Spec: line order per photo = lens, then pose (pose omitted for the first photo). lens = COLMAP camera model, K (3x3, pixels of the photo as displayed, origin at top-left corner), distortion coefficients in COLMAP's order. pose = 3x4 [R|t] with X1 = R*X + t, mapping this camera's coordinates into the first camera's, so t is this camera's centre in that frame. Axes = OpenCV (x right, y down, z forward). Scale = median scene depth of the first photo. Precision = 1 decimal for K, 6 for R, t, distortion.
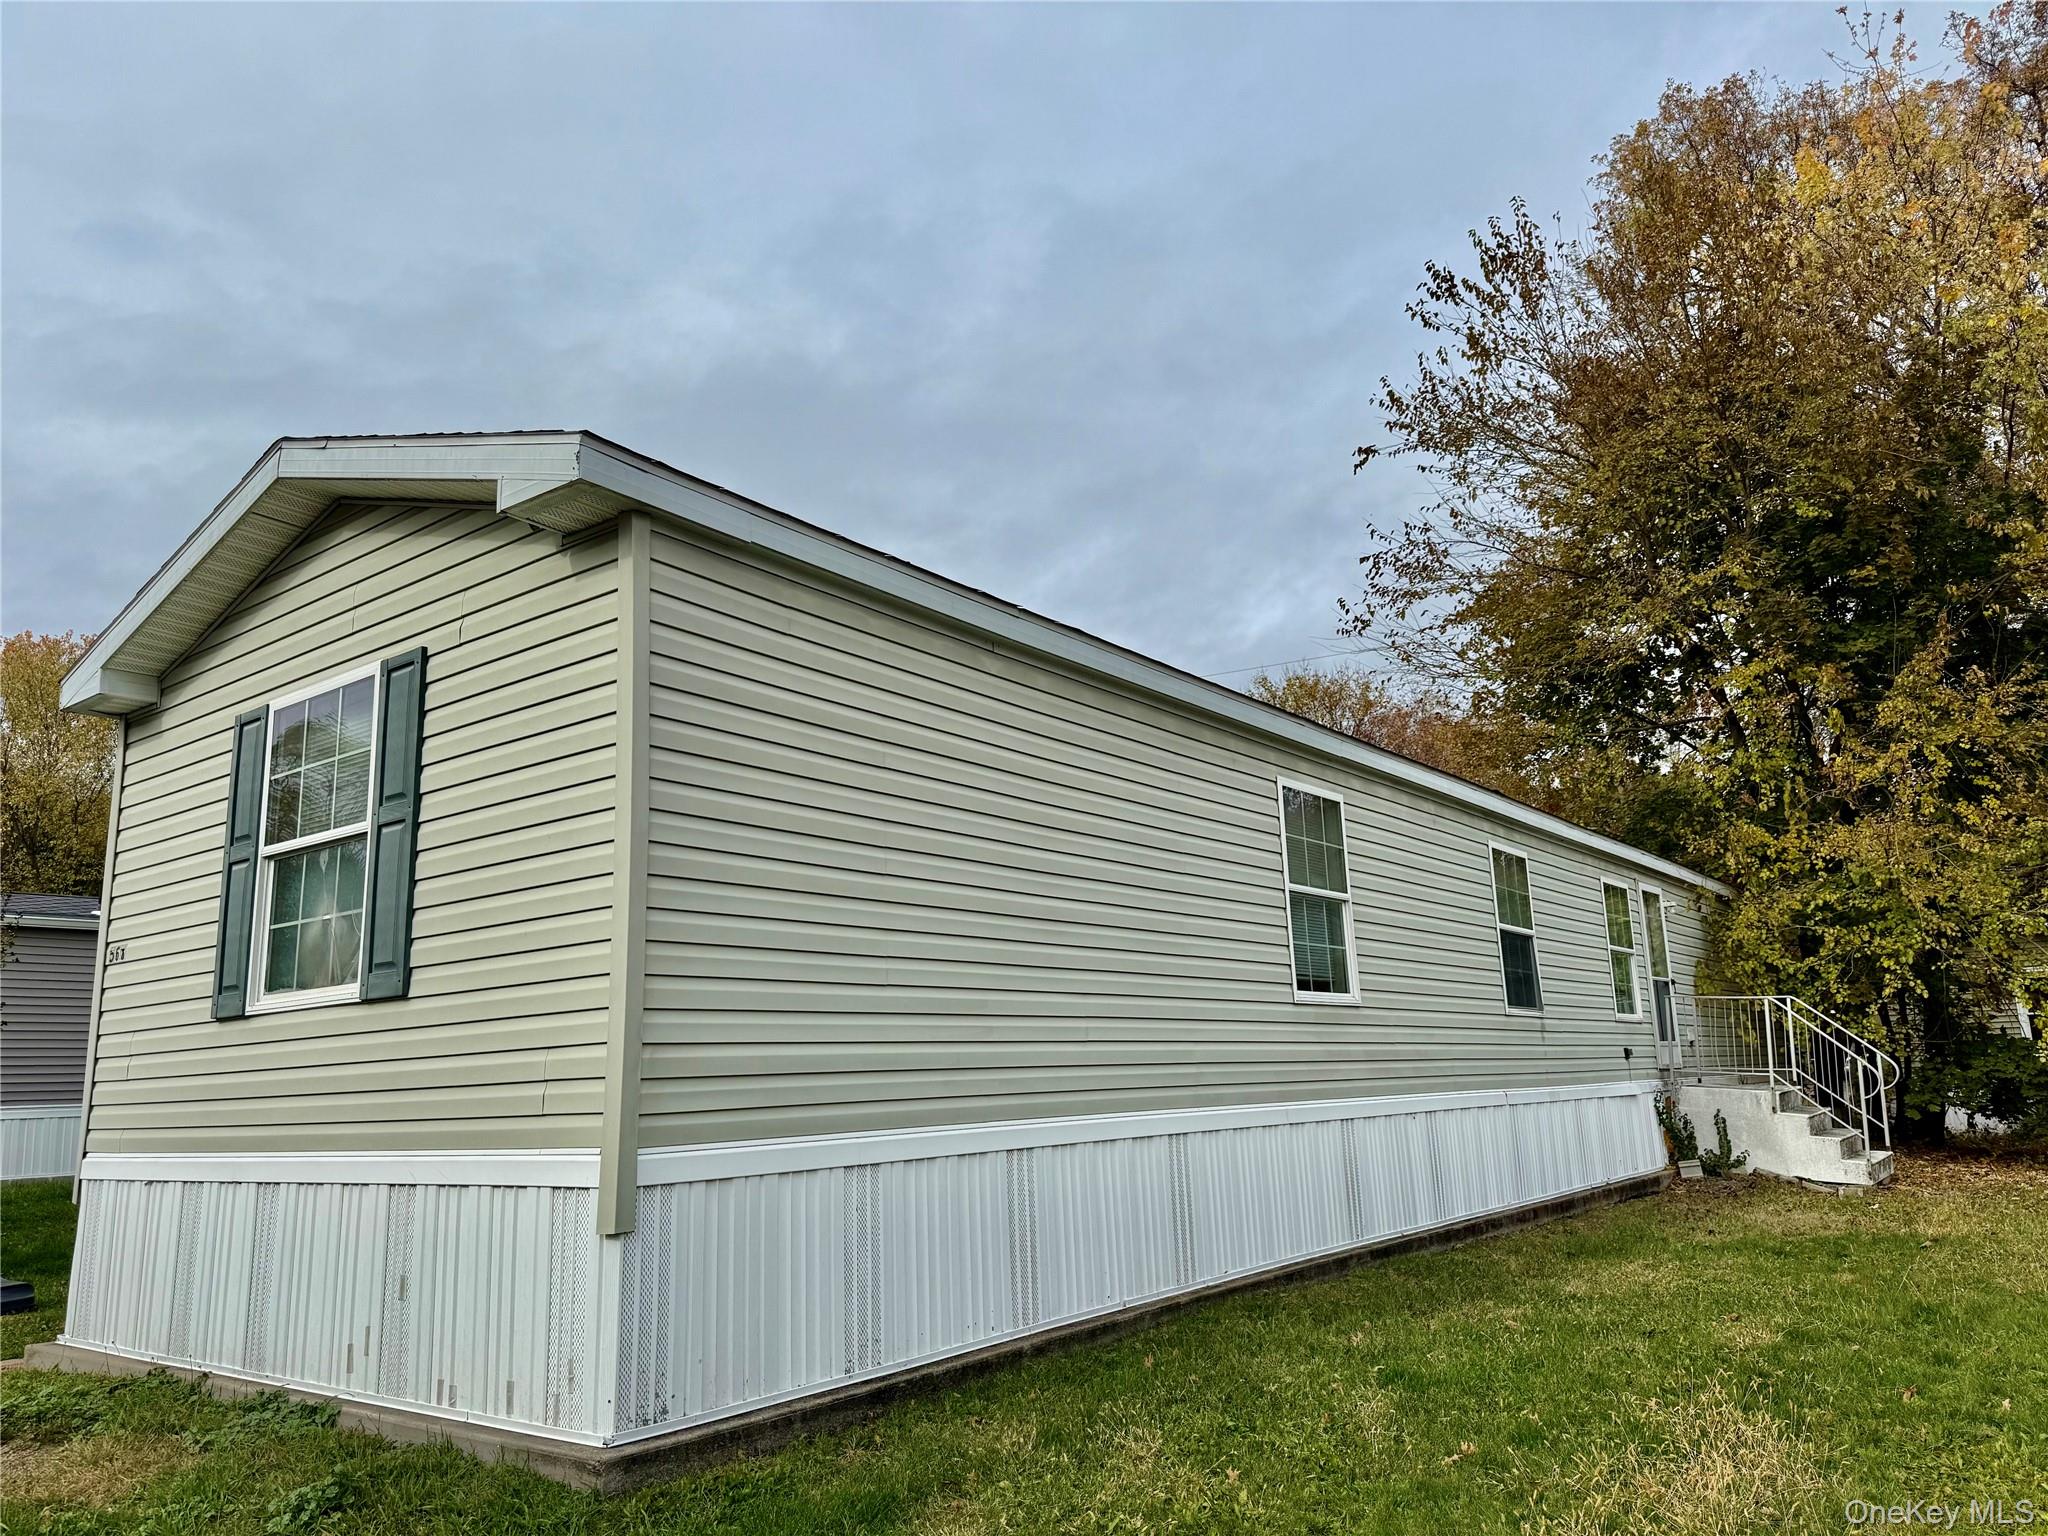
lens RADIAL K [[1420.7, 0, 1032.0], [0, 1420.7, 764.9], [0, 0, 1]] dist [0.036001, -0.036577]
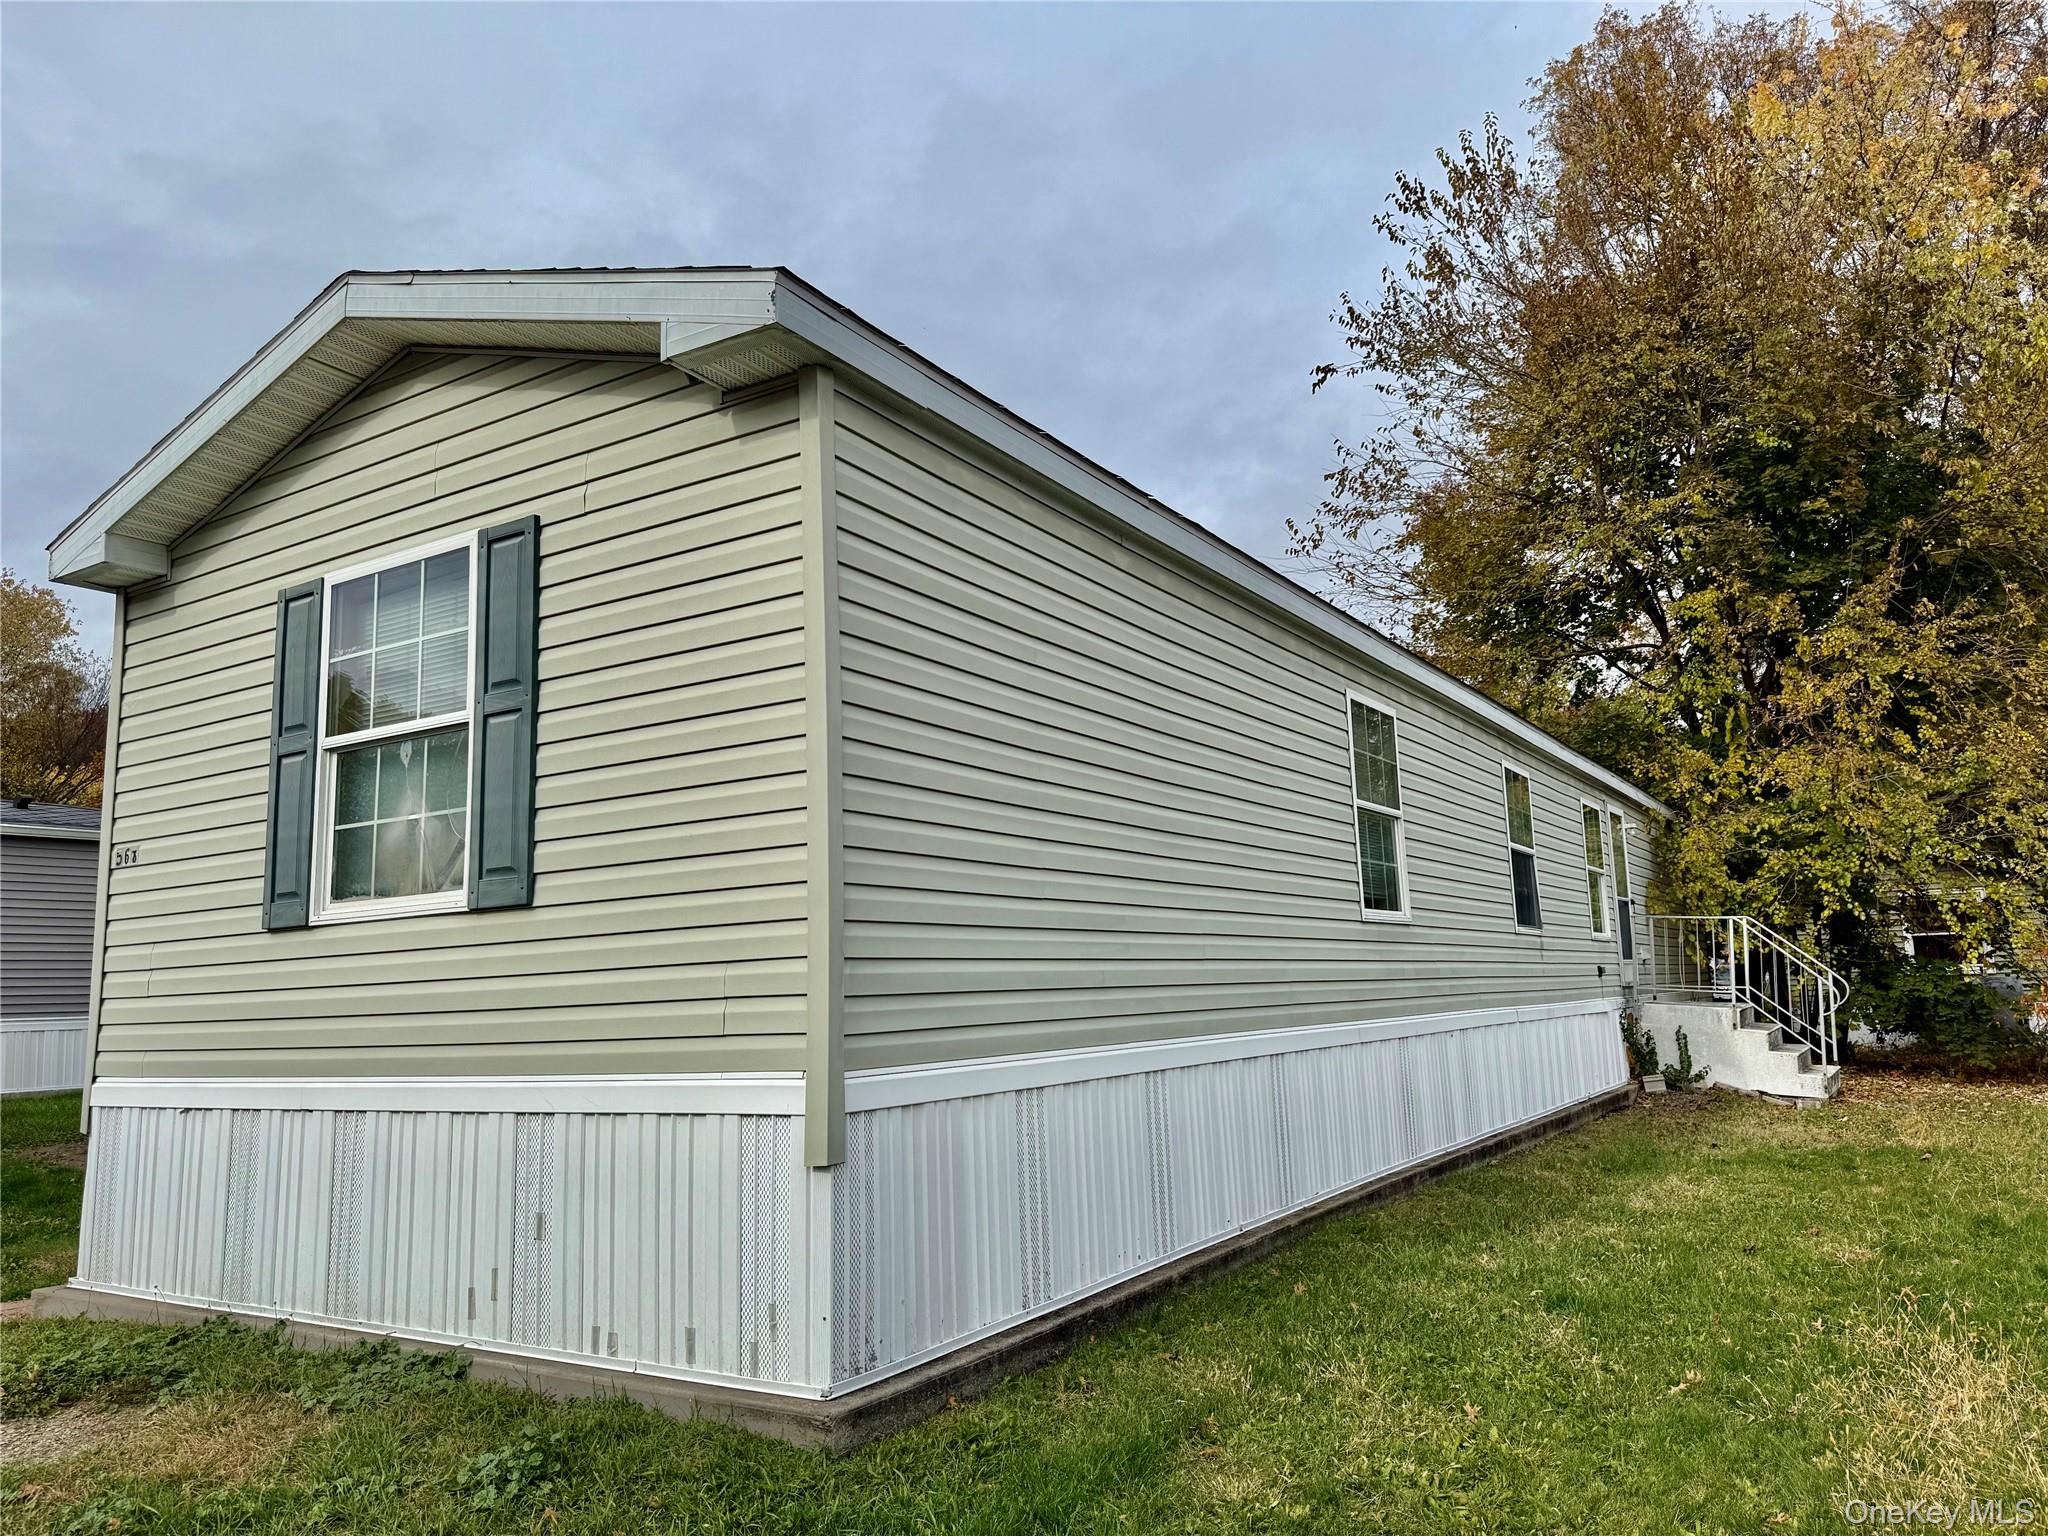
lens RADIAL K [[1420.7, 0, 1026.4], [0, 1420.7, 753.8], [0, 0, 1]] dist [0.036001, -0.036577]
pose [[0.995625, 0.017172, 0.091852, -0.165682], [-0.021708, 0.998582, 0.048613, 0.012912], [-0.090887, -0.050394, 0.994585, 0.067458]]
